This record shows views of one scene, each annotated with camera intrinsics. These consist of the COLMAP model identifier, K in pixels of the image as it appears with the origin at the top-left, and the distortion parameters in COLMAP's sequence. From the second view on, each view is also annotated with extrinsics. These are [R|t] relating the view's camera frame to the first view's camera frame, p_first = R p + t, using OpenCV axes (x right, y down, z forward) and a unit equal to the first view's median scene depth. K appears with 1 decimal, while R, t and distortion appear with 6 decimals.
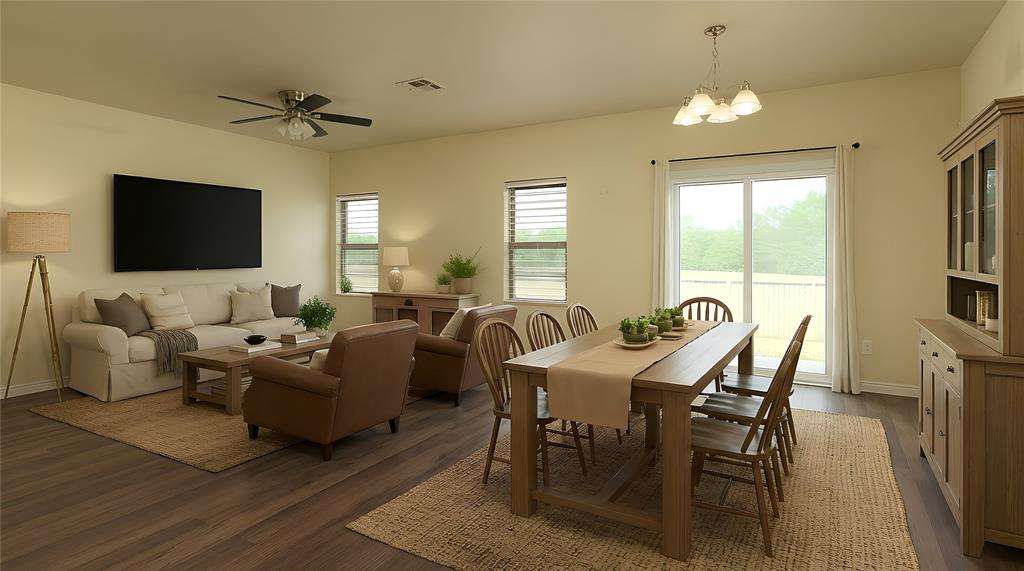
lens RADIAL K [[544.7, 0, 512.2], [0, 544.7, 262.5], [0, 0, 1]] dist [-0.001446, -0.000286]
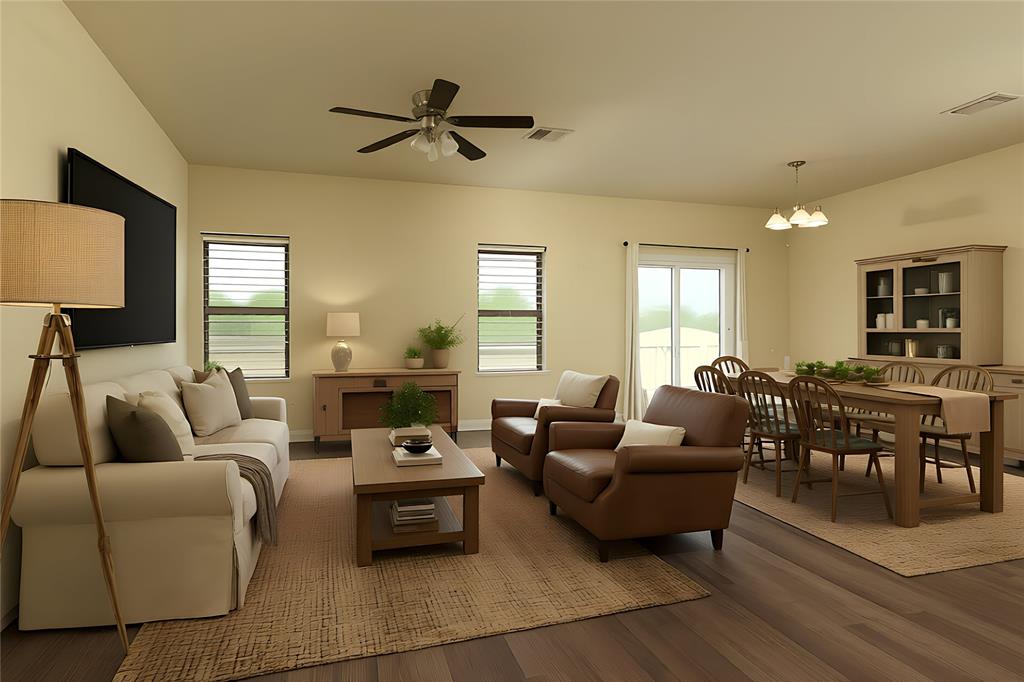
lens RADIAL K [[545.1, 0, 512.0], [0, 545.1, 341.0], [0, 0, 1]] dist [-0.072264, 0.037961]
pose [[0.693063, -0.018331, 0.720644, -0.627749], [0.004709, 0.999770, 0.020903, -0.003146], [-0.720862, -0.011094, 0.692990, 0.320101]]
